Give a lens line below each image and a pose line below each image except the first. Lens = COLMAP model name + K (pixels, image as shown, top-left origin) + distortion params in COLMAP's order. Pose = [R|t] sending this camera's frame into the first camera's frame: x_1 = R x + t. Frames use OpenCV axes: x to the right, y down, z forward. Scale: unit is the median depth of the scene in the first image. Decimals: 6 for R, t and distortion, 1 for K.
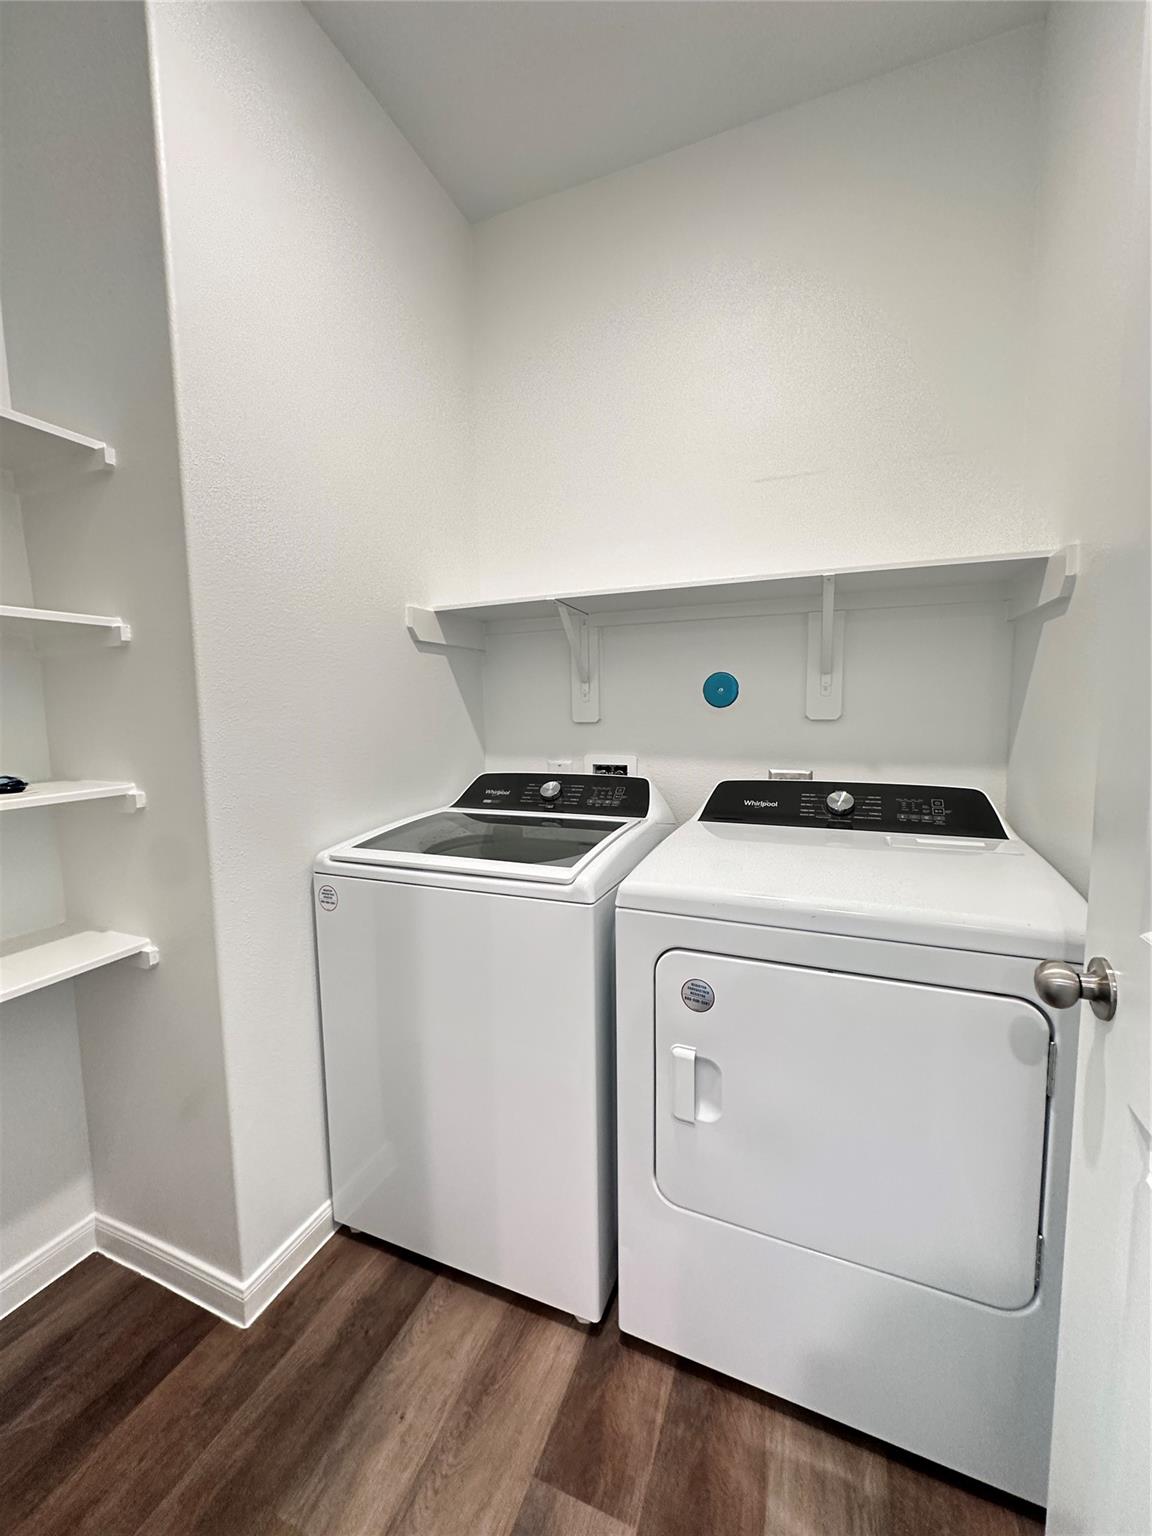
lens RADIAL K [[610.4, 0, 576.0], [0, 610.4, 768.0], [0, 0, 1]] dist [-0.001009, 0.000238]
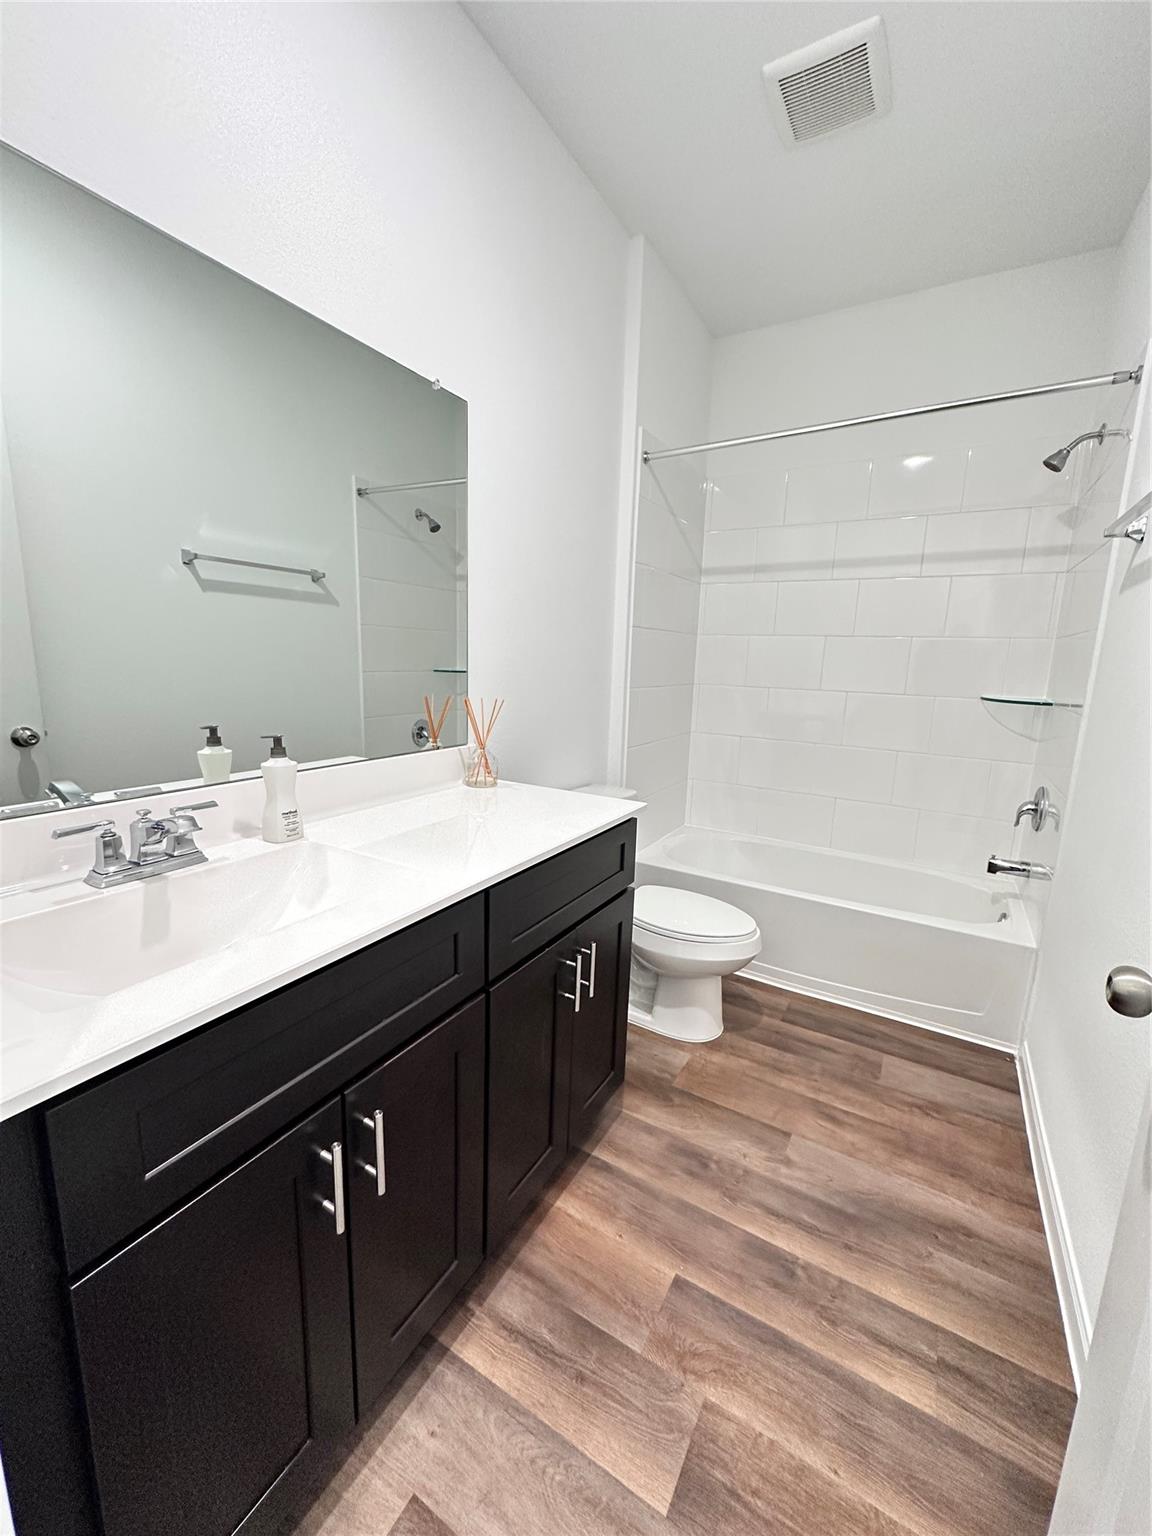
lens RADIAL K [[610.4, 0, 576.0], [0, 610.4, 768.0], [0, 0, 1]] dist [-0.001009, 0.000238]
pose [[-0.130456, 0.208621, -0.969257, 0.213497], [-0.118999, 0.967249, 0.224205, -0.048222], [0.984287, 0.144589, -0.101357, 0.453469]]
